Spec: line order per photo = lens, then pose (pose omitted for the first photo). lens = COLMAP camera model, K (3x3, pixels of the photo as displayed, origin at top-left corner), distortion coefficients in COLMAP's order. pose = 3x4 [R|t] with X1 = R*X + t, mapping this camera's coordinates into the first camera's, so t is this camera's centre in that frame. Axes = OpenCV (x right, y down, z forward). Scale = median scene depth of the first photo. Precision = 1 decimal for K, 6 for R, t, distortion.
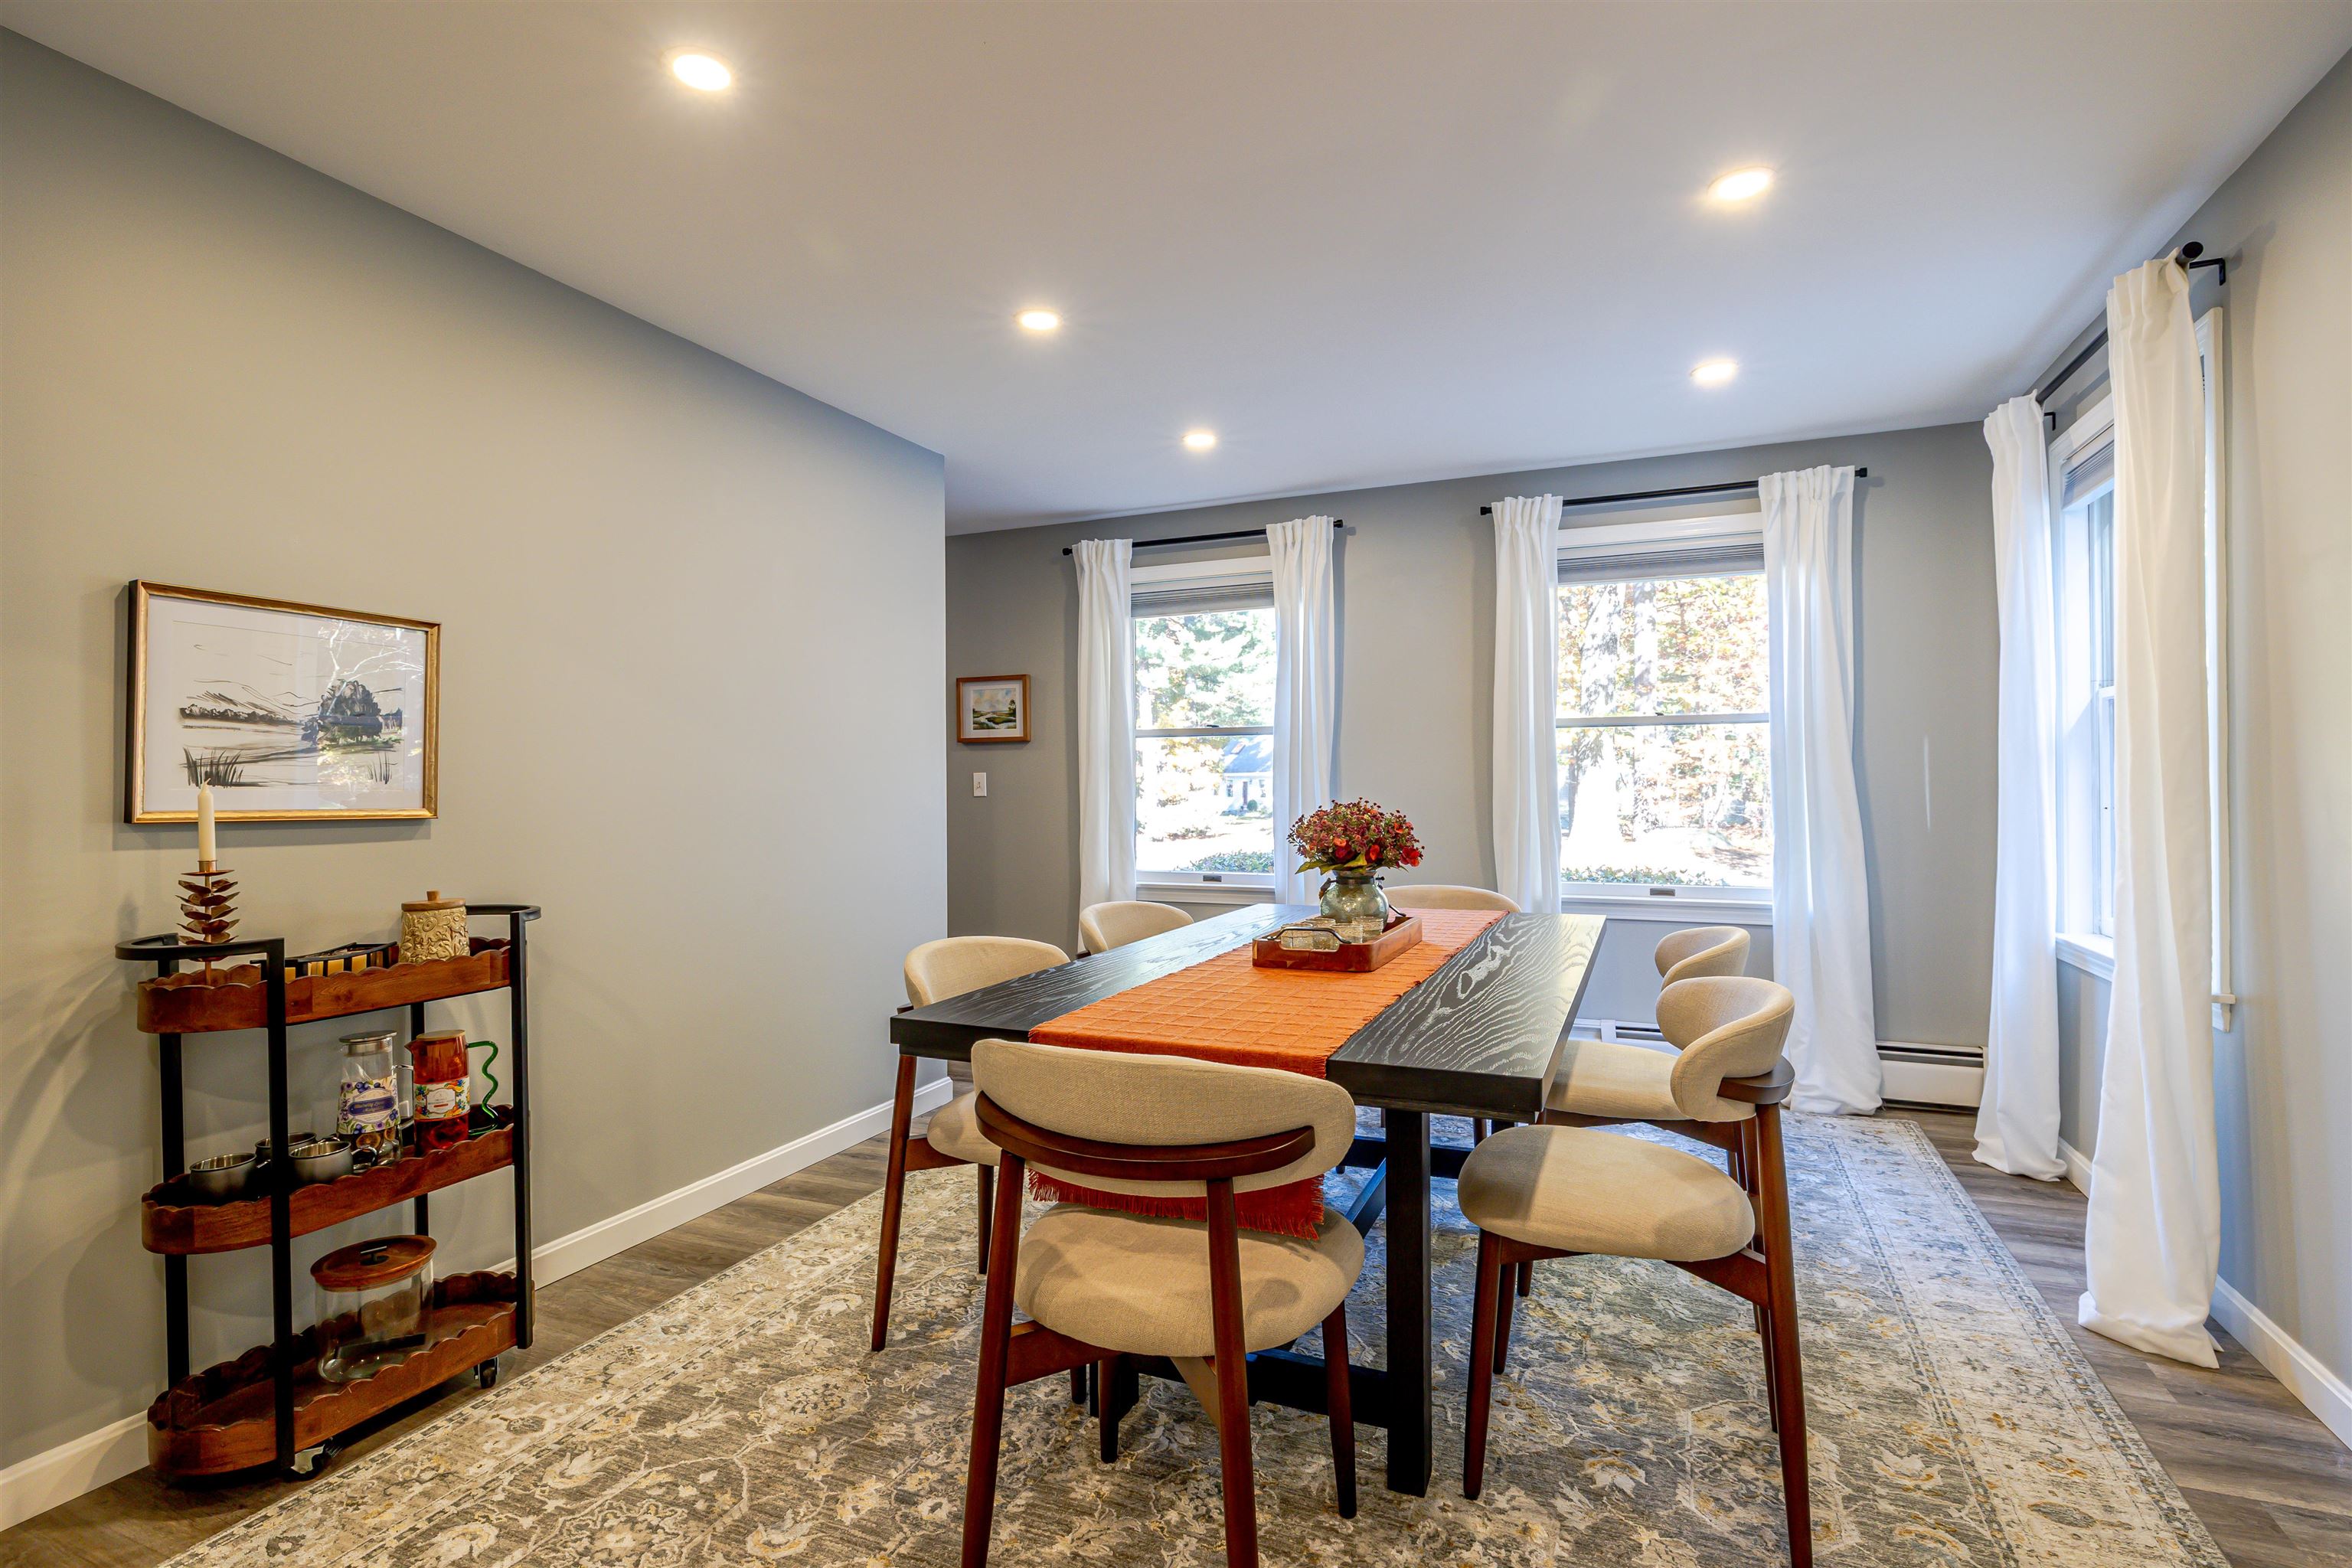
lens RADIAL K [[1119.8, 0, 1162.7], [0, 1119.8, 775.4], [0, 0, 1]] dist [-0.005696, 0.001710]
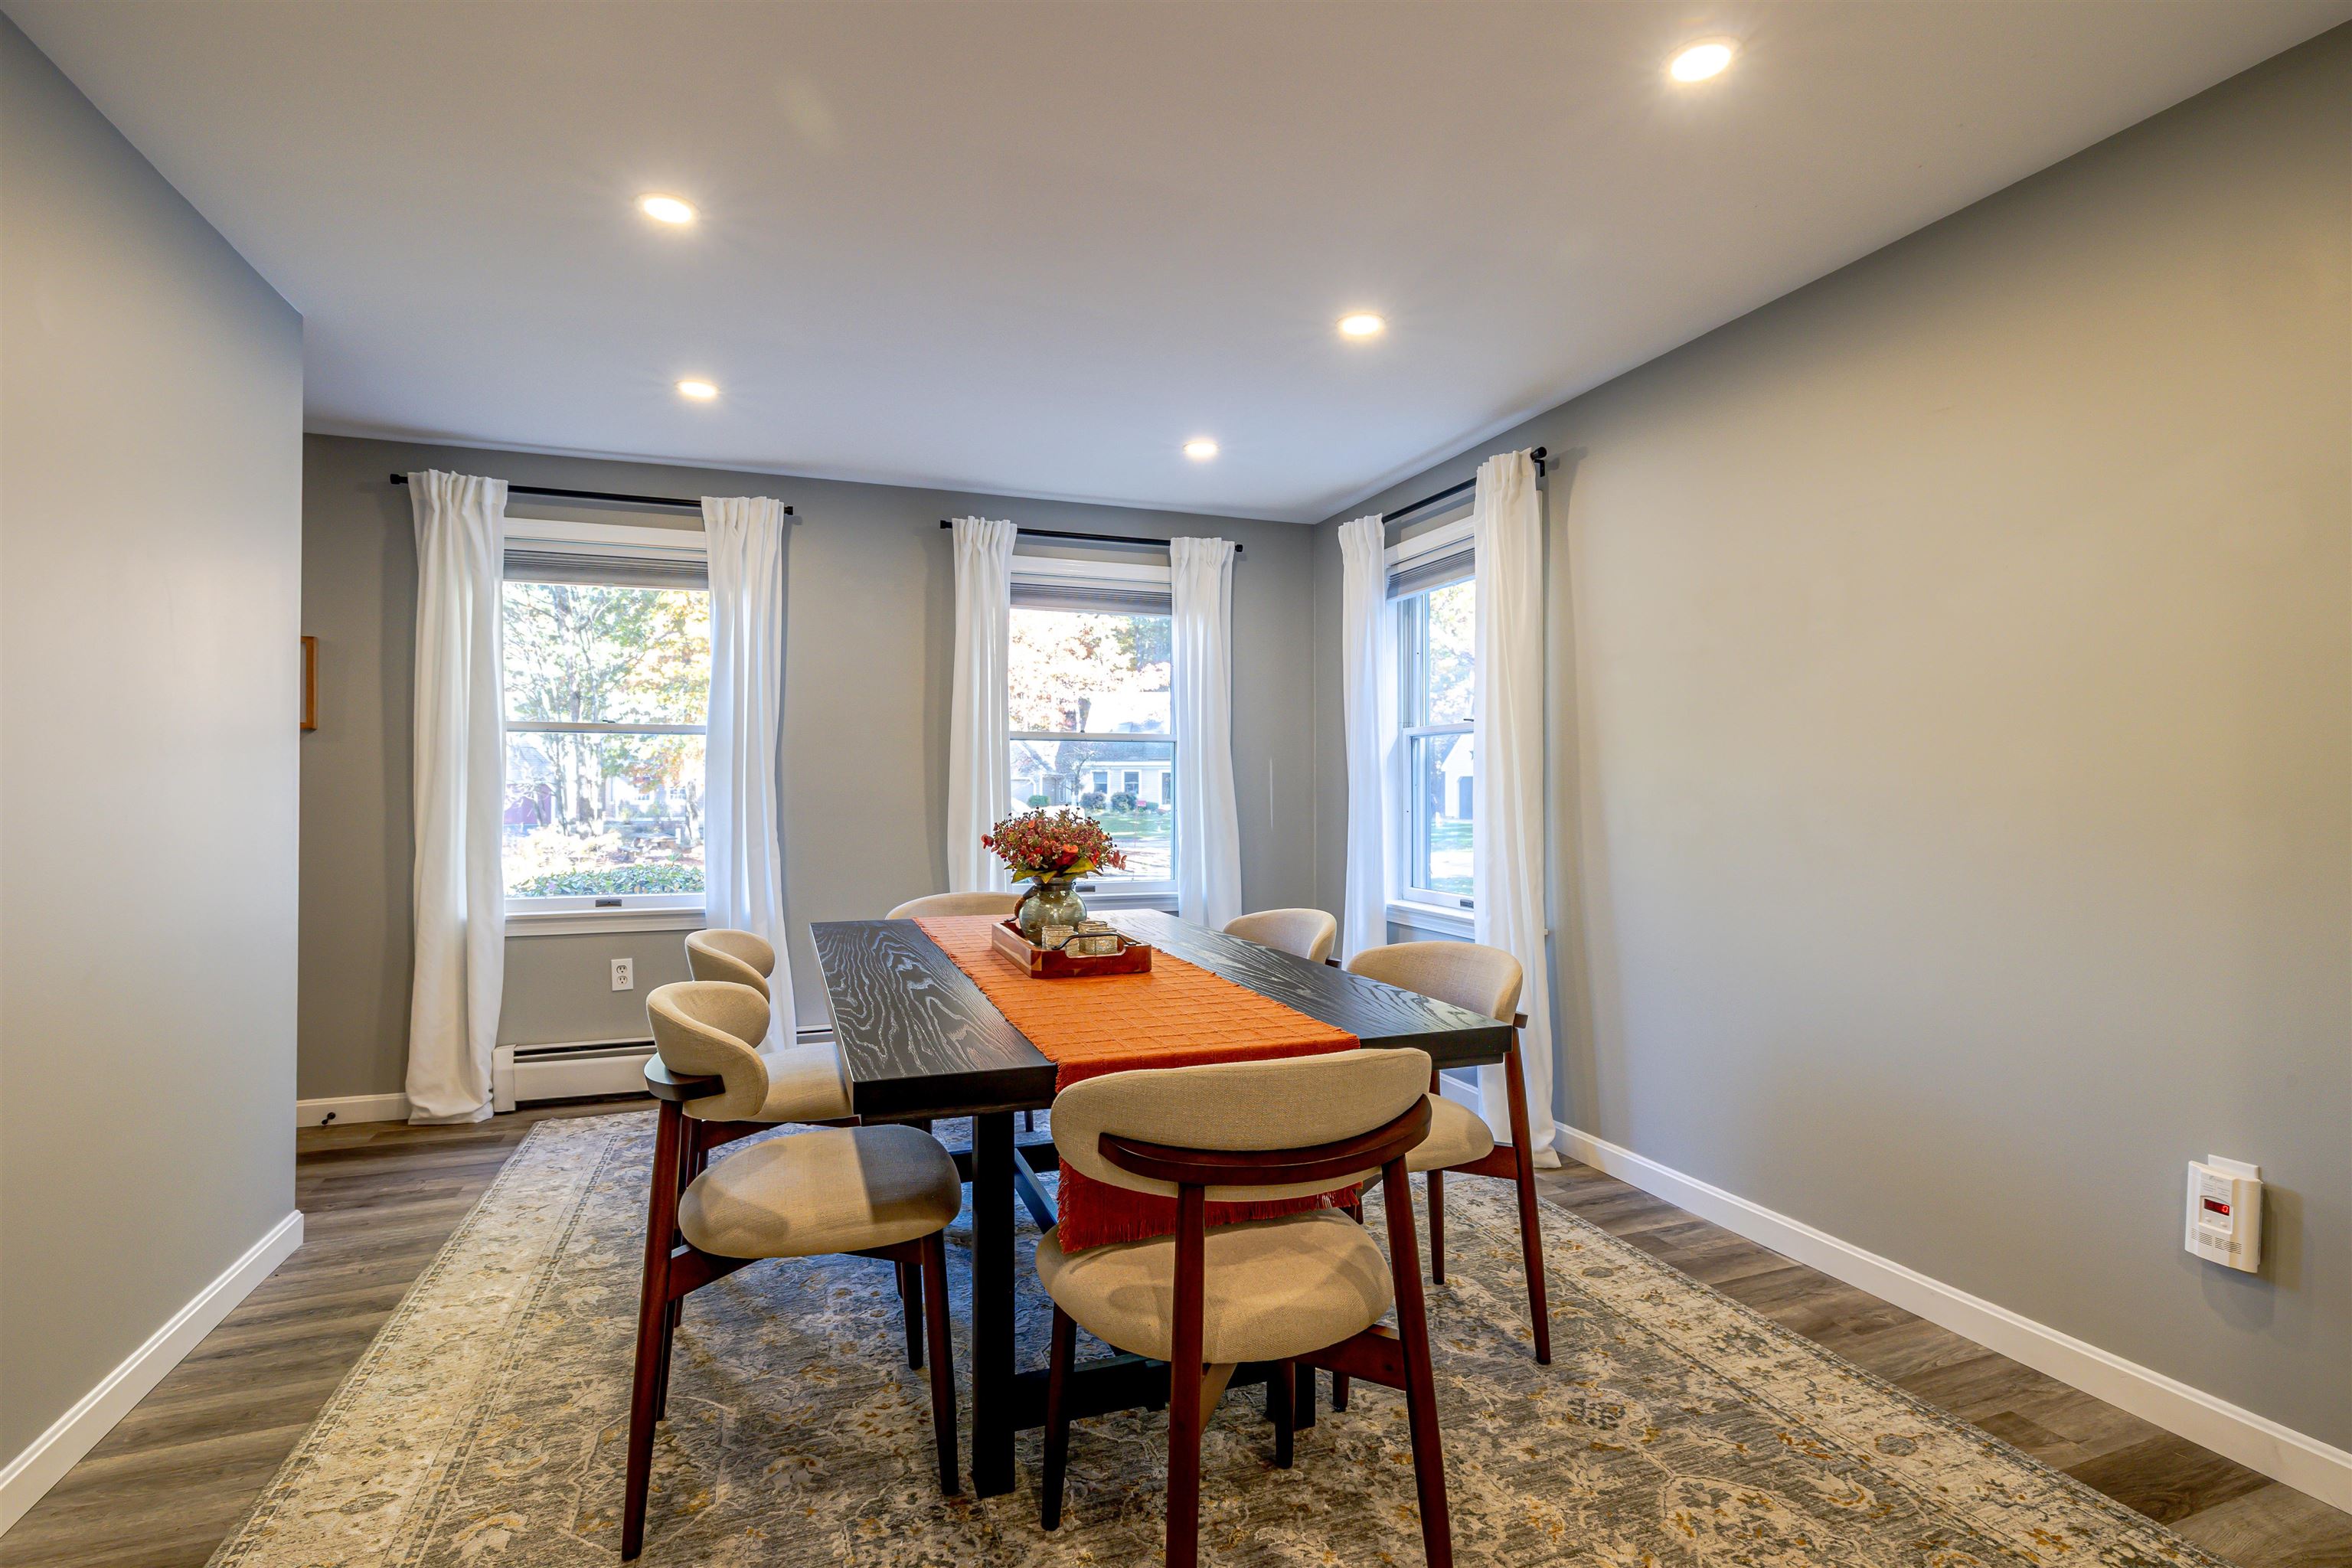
lens RADIAL K [[1119.8, 0, 1194.6], [0, 1119.8, 779.5], [0, 0, 1]] dist [-0.005696, 0.001710]
pose [[0.720530, 0.013330, 0.693296, -0.285611], [-0.010000, 0.999911, -0.008833, 0.002828], [-0.693352, -0.000569, 0.720599, 0.120884]]
